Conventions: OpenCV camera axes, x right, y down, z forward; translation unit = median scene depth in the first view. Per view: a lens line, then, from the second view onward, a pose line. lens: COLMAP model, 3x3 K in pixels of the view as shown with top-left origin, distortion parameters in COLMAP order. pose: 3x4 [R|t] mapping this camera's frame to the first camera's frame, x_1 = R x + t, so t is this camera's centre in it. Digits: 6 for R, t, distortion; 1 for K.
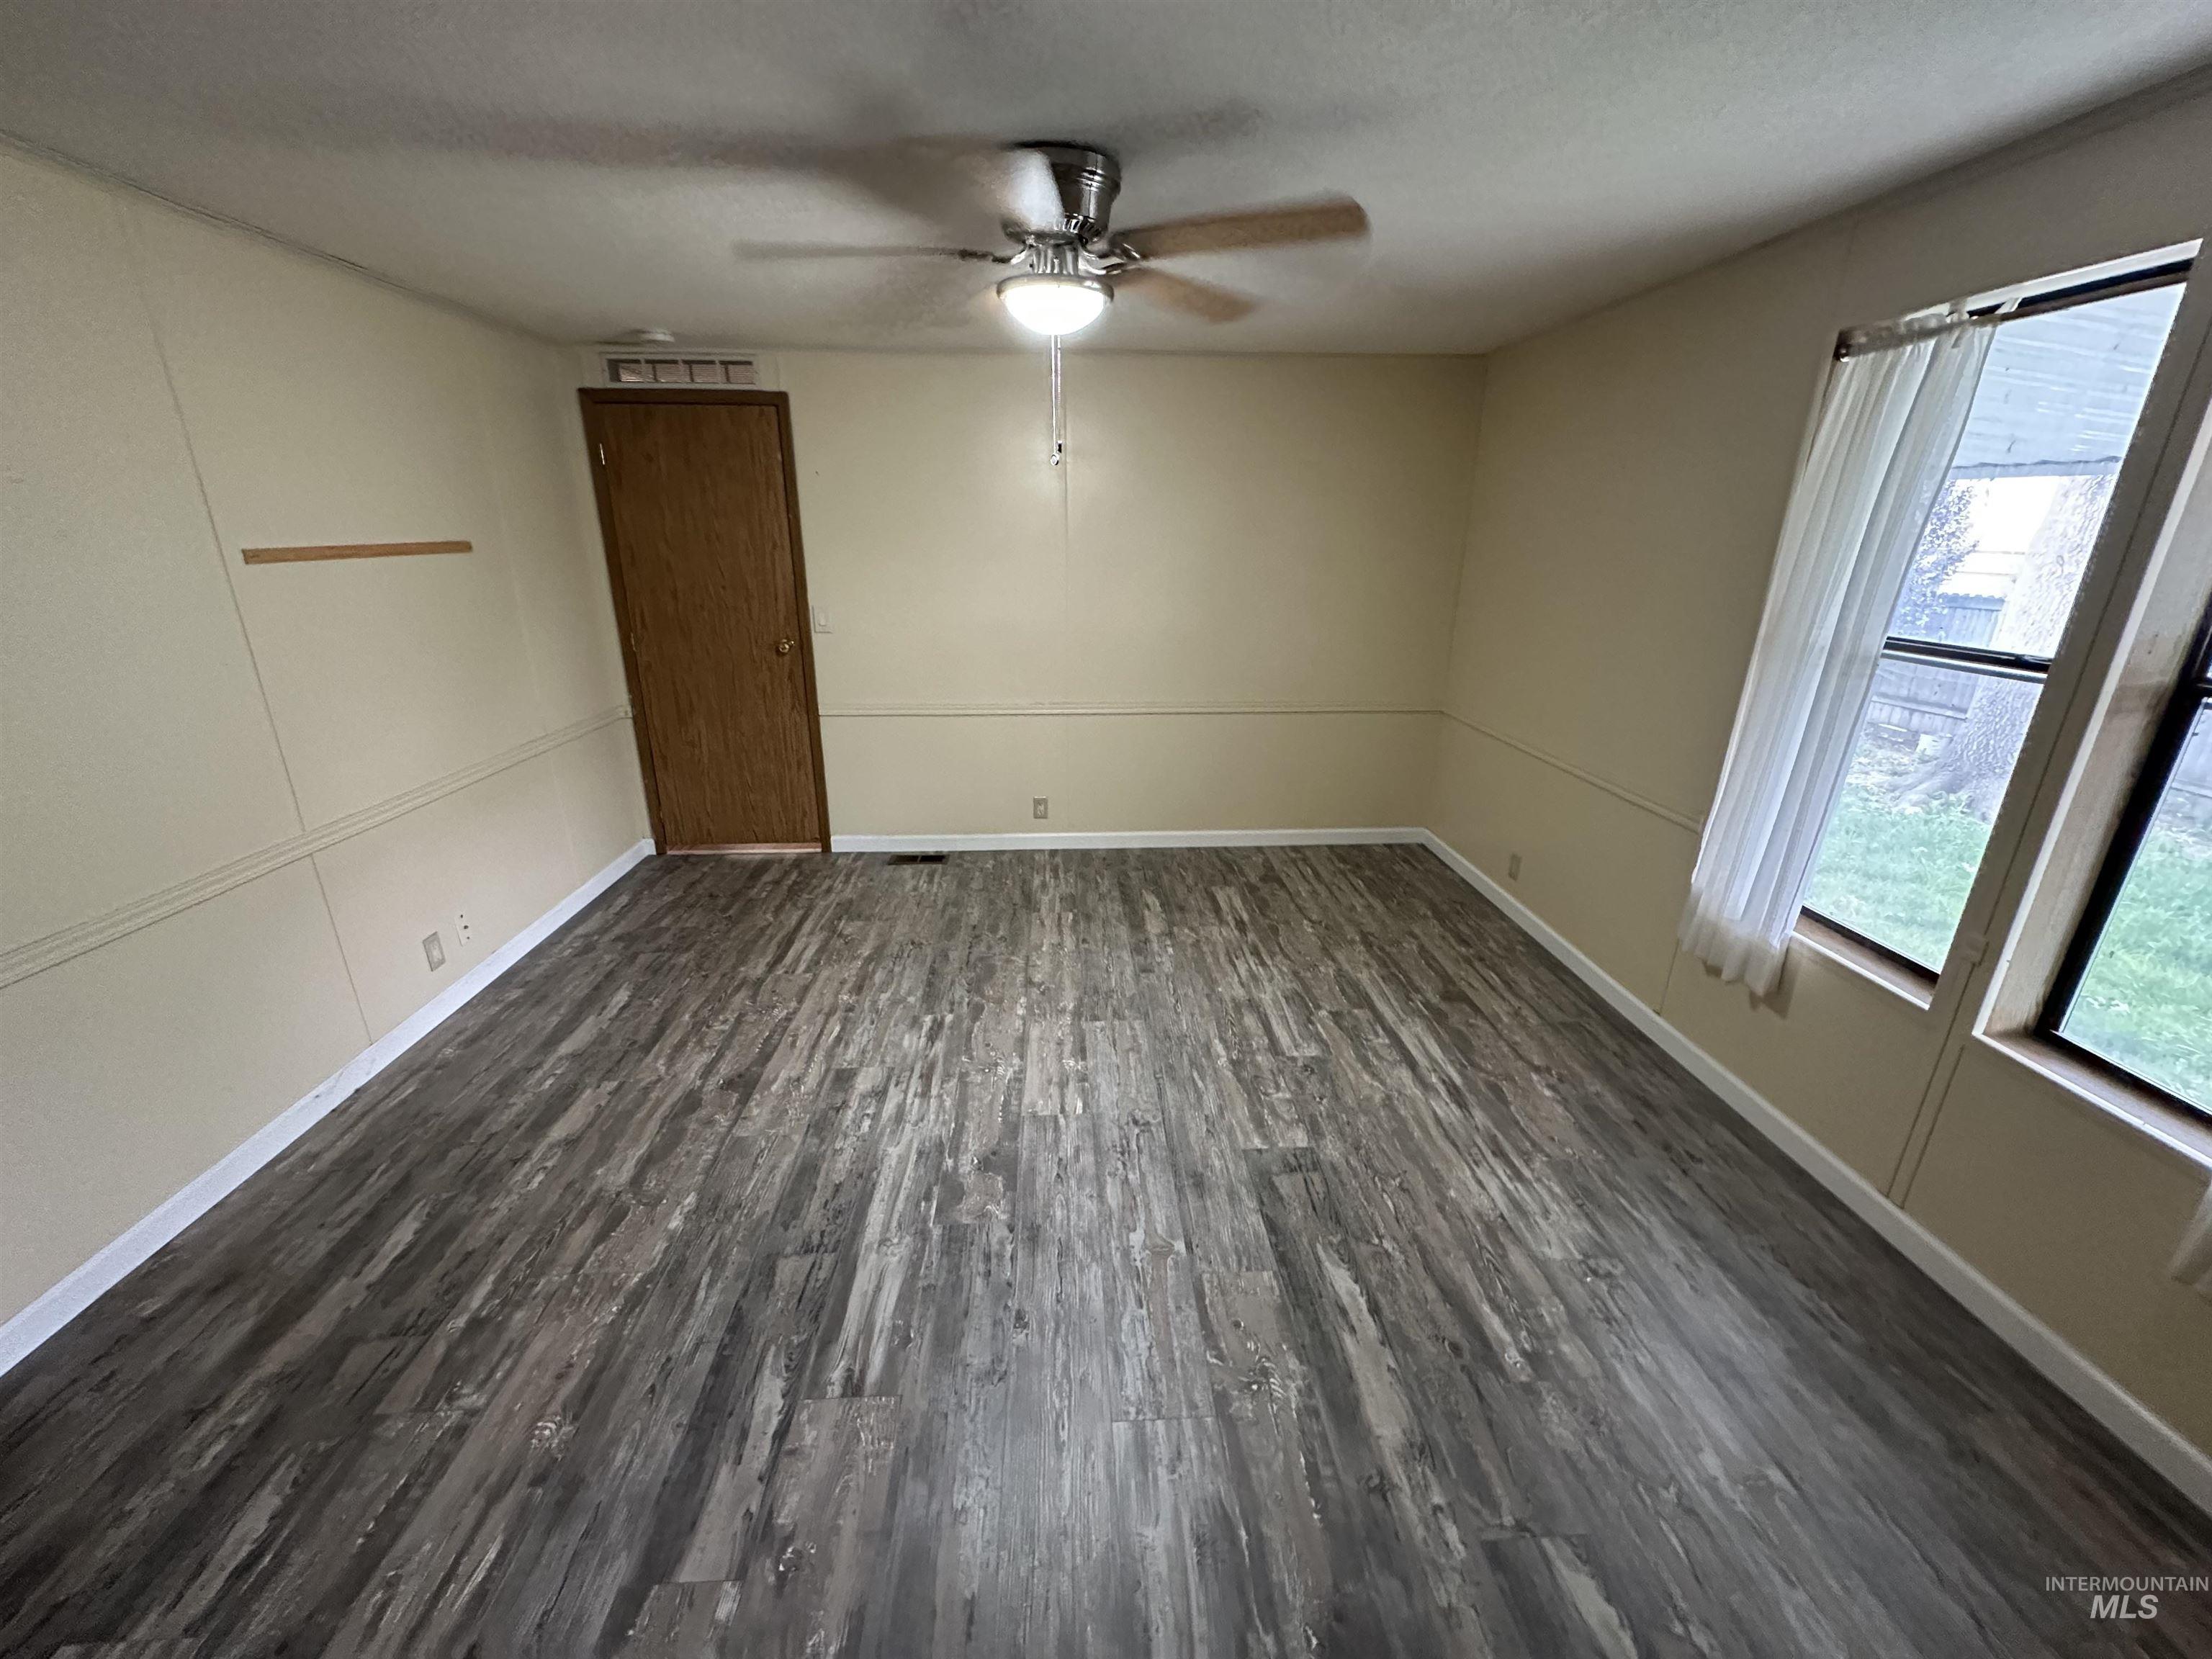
lens RADIAL K [[884.7, 0, 1101.9], [0, 884.7, 829.0], [0, 0, 1]] dist [-0.002499, 0.000469]
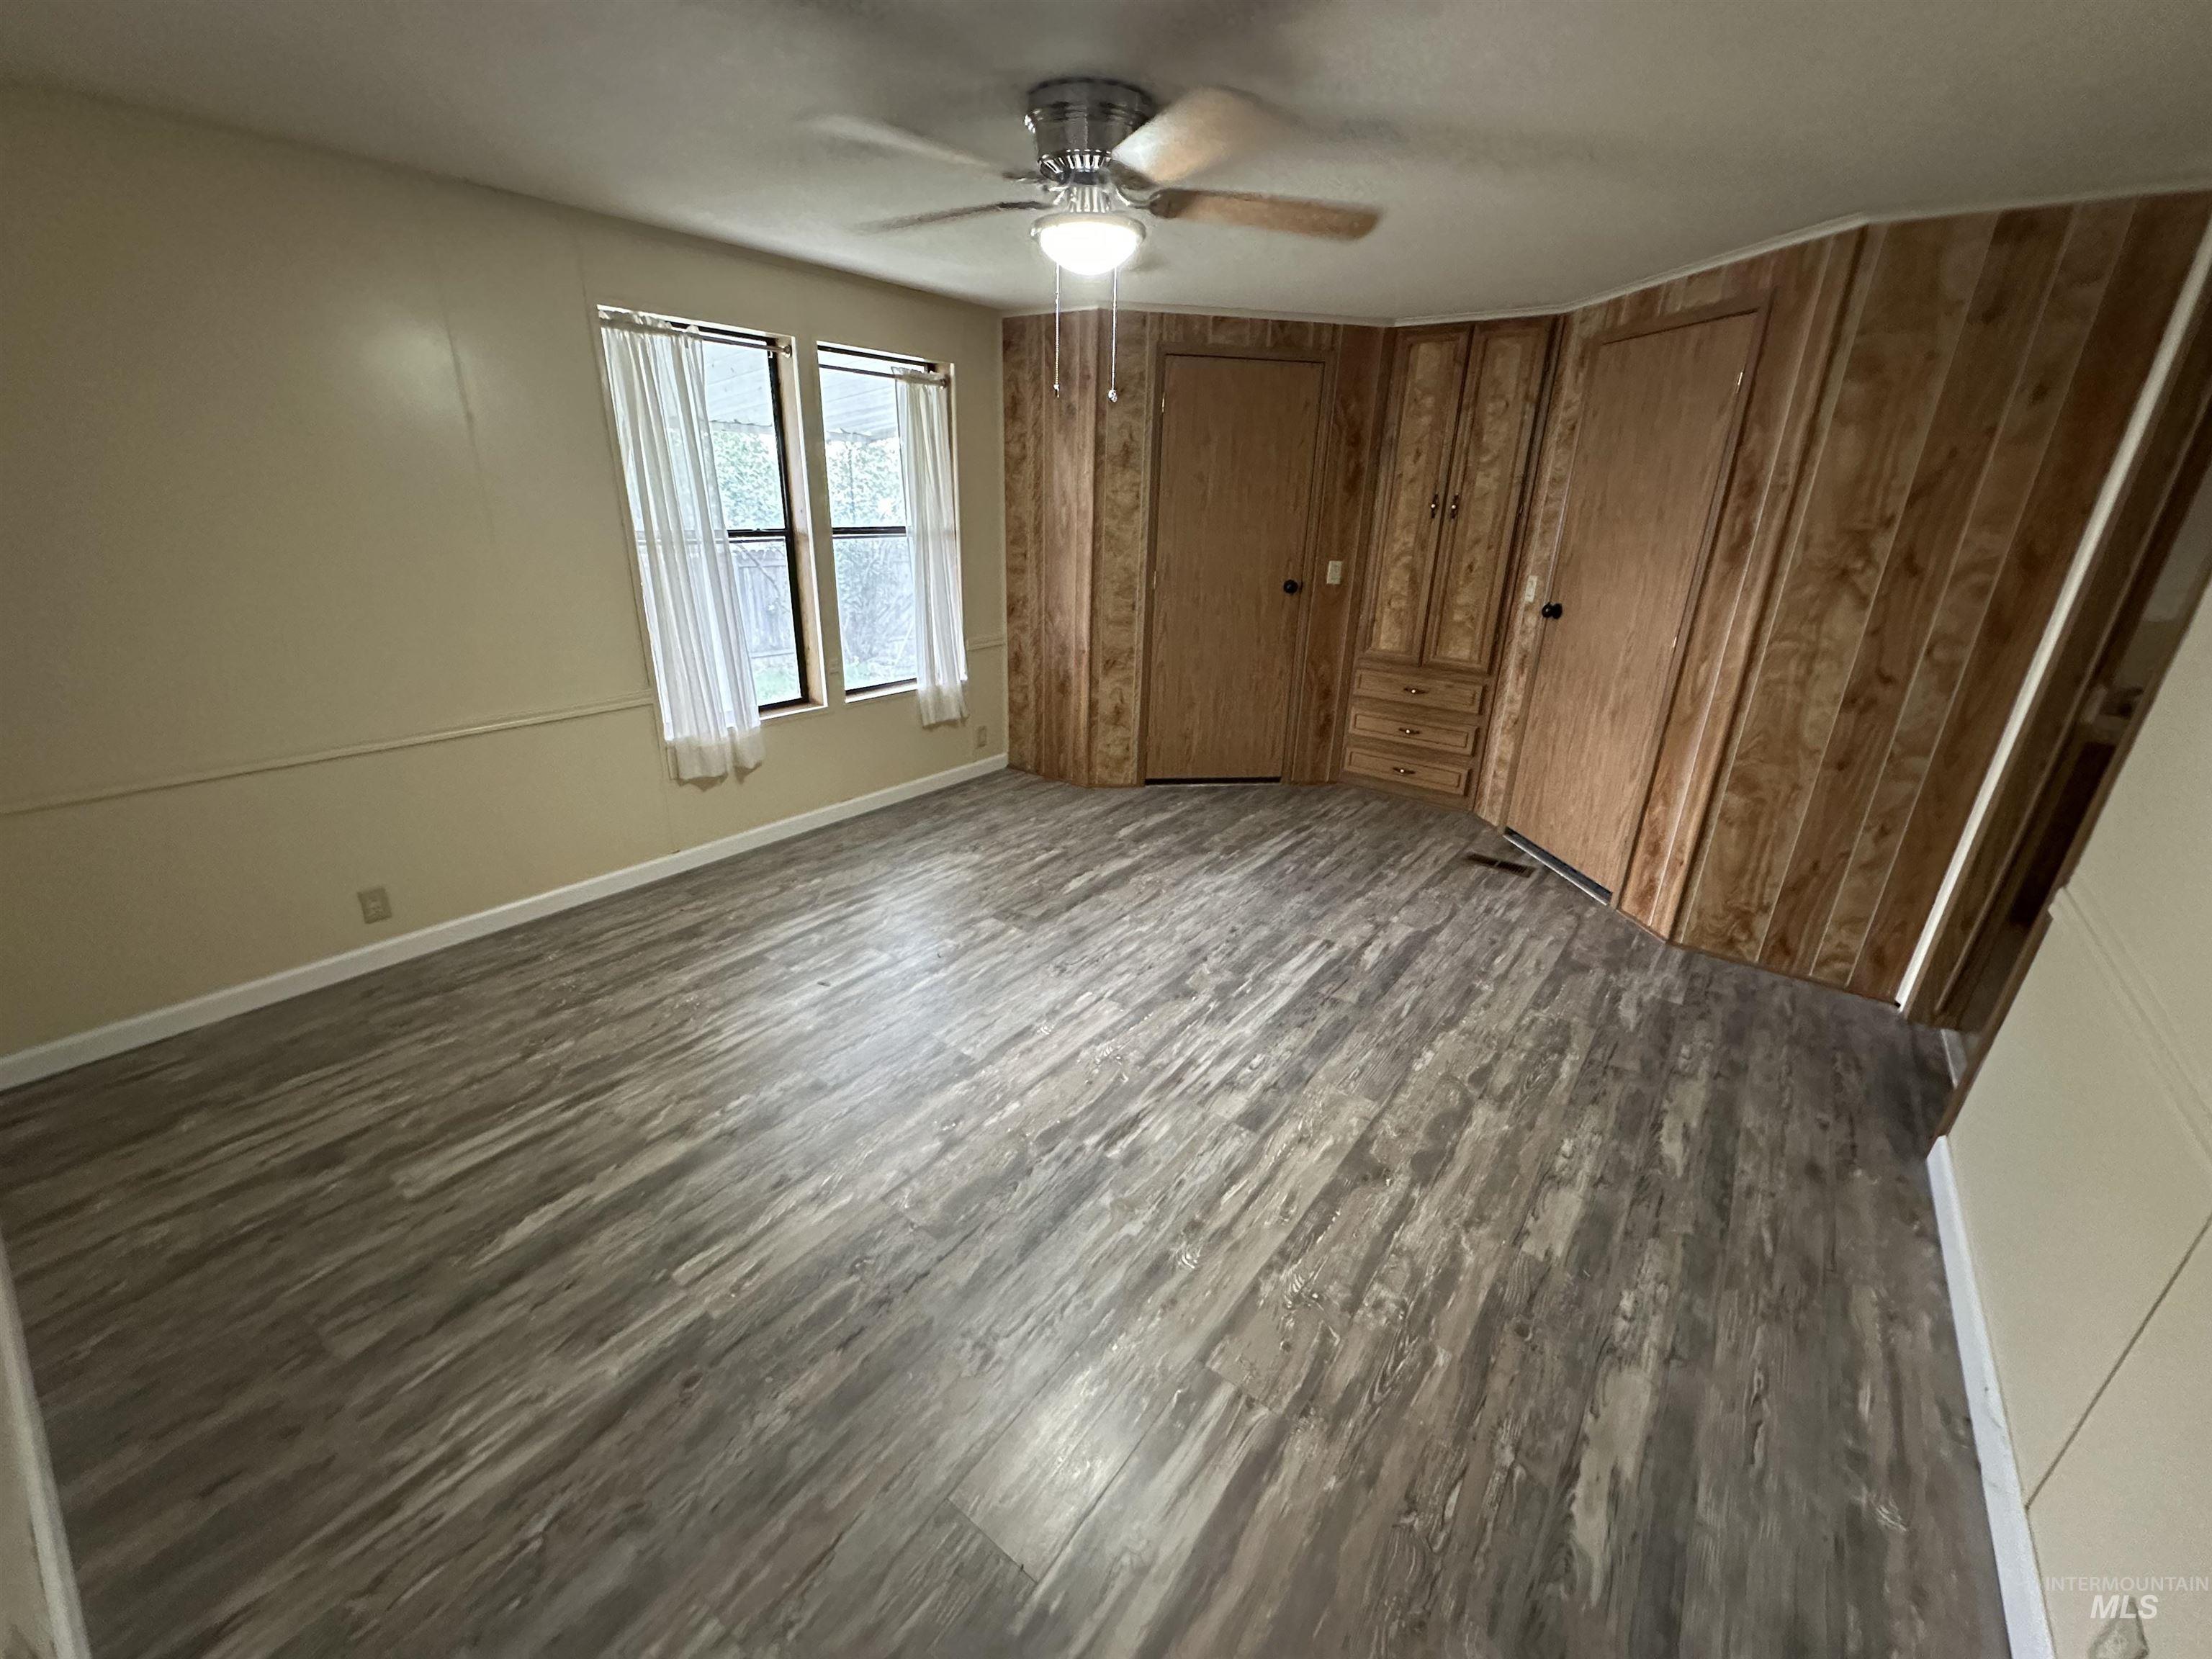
lens RADIAL K [[884.8, 0, 1104.5], [0, 884.8, 829.9], [0, 0, 1]] dist [-0.006614, 0.001796]
pose [[-0.764491, -0.257924, 0.590787, -0.630431], [0.178652, 0.795799, 0.578608, -0.480906], [-0.619384, 0.547886, -0.562302, 1.447694]]
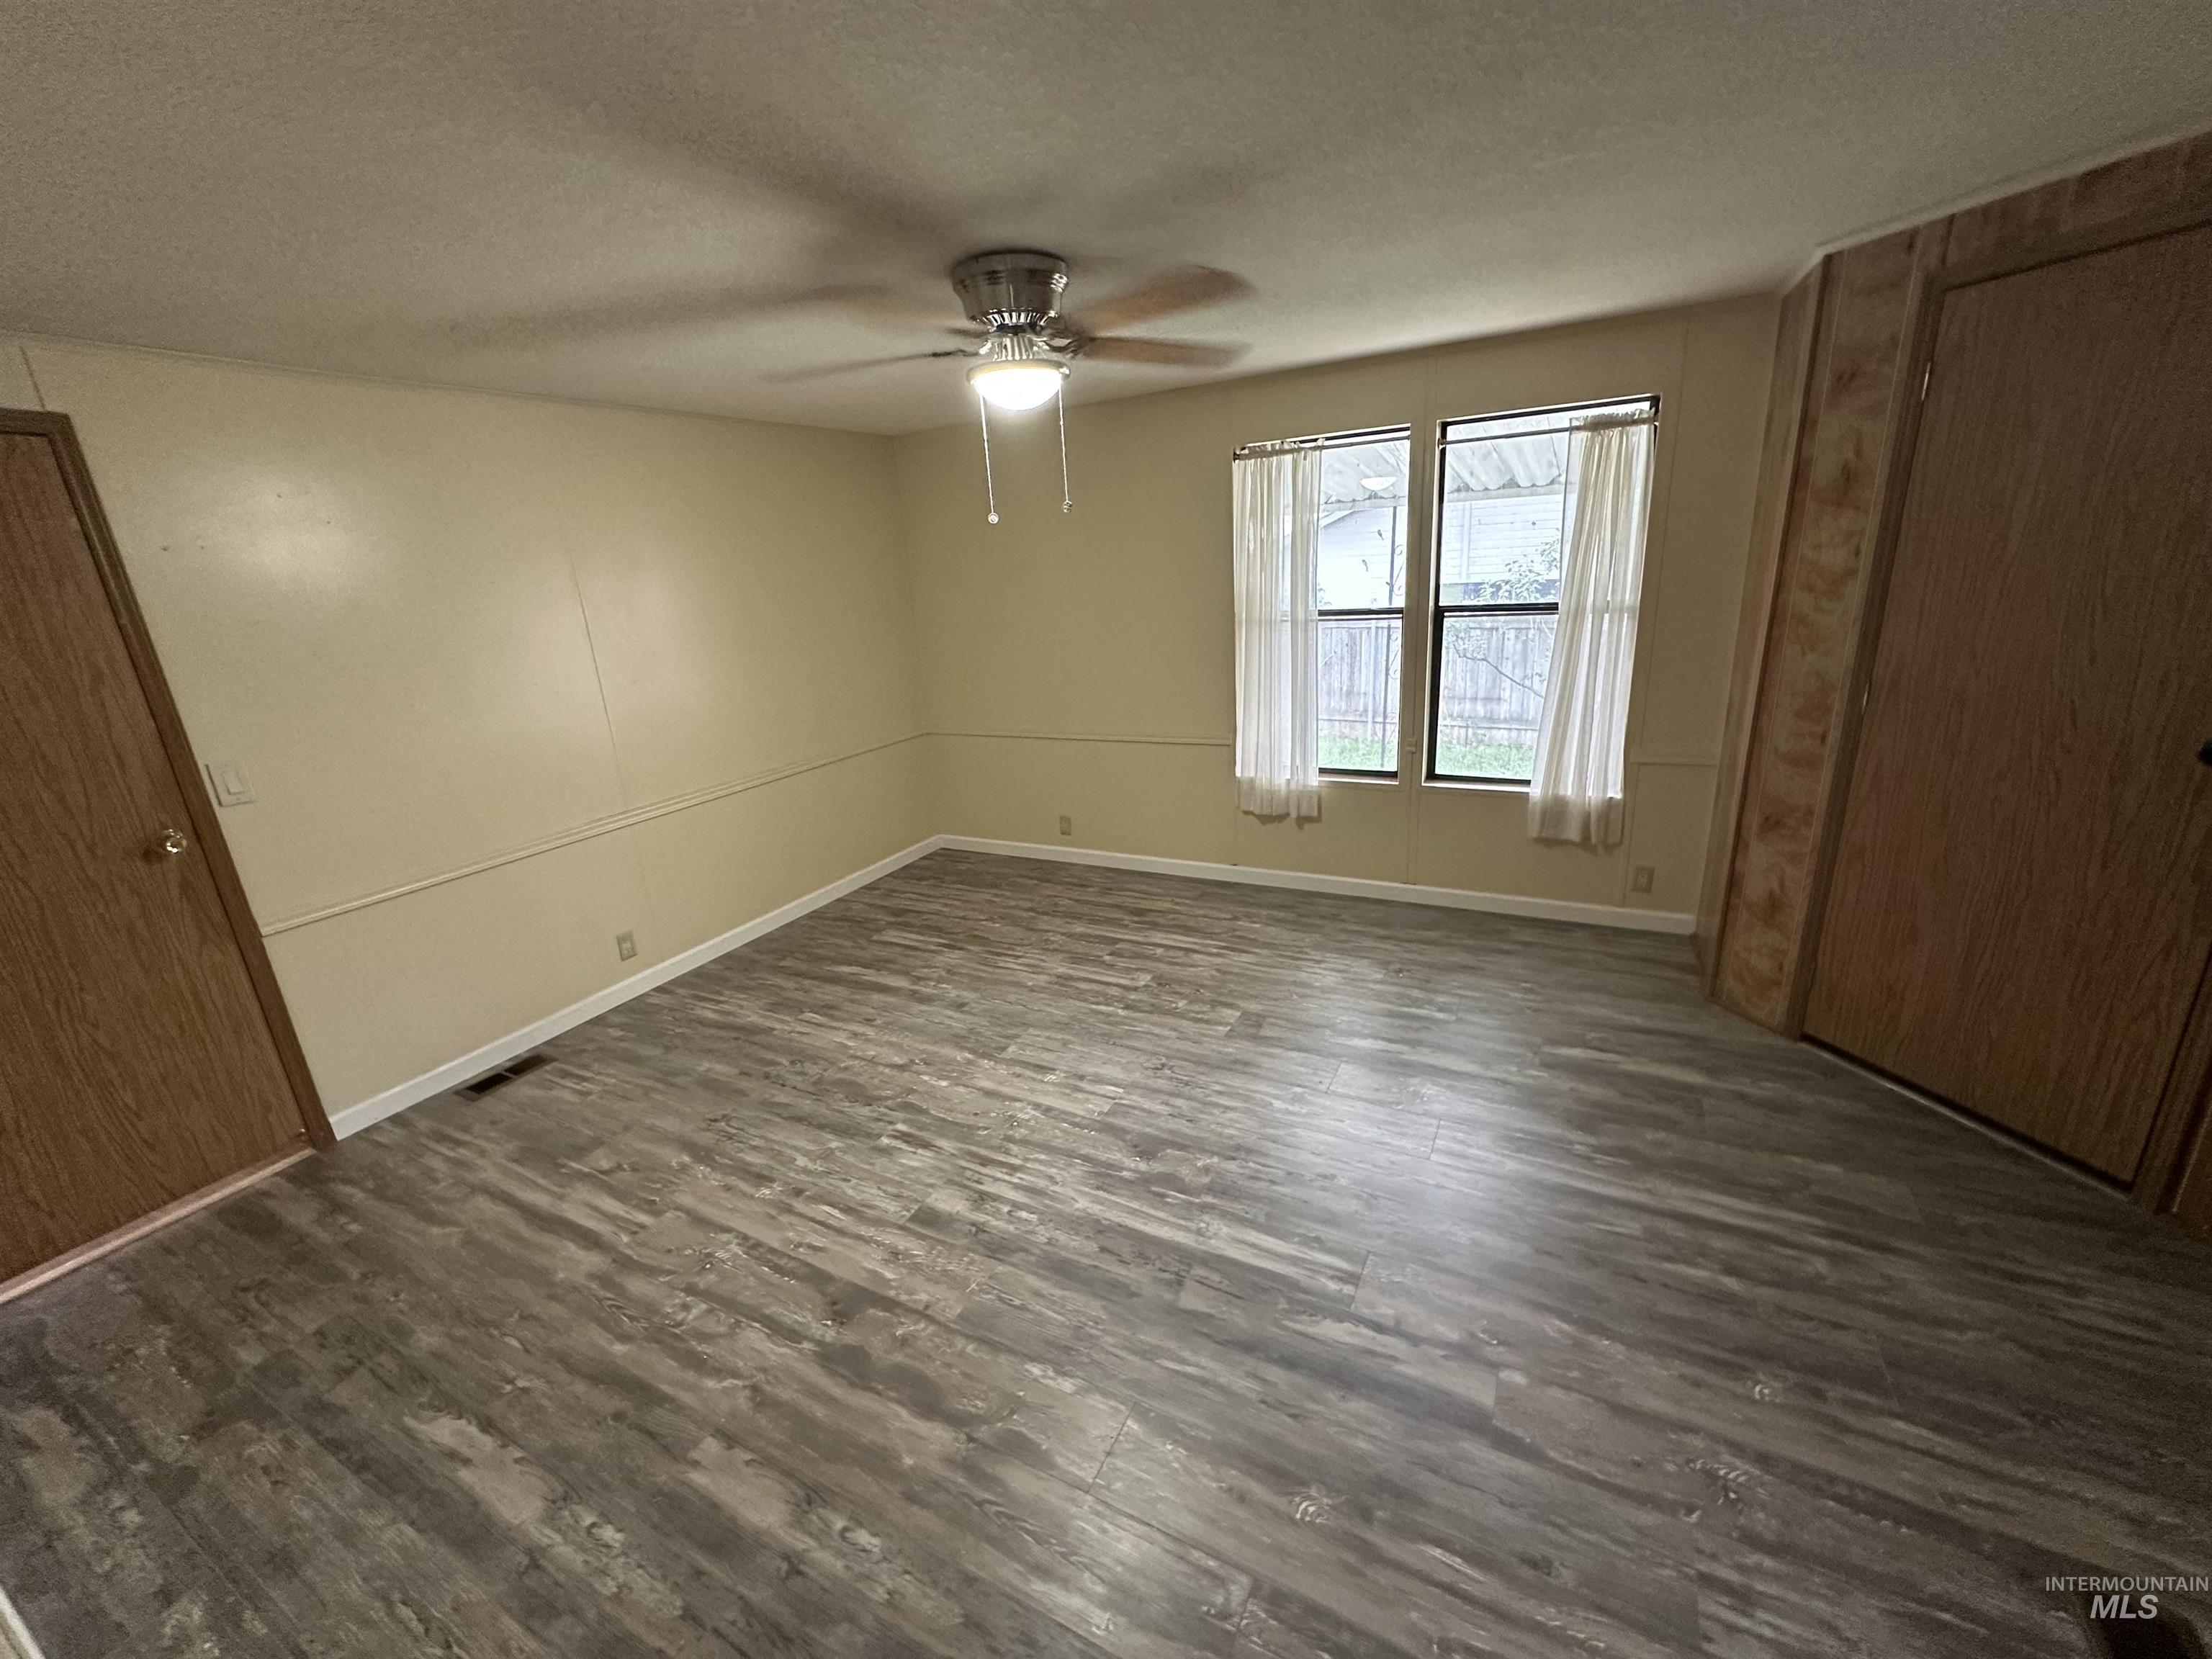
lens RADIAL K [[884.8, 0, 1104.5], [0, 884.8, 829.9], [0, 0, 1]] dist [-0.006614, 0.001796]
pose [[0.517816, -0.286053, 0.806251, -0.803495], [0.339336, 0.933808, 0.113371, -0.114352], [-0.785314, 0.214885, 0.580609, 0.287344]]
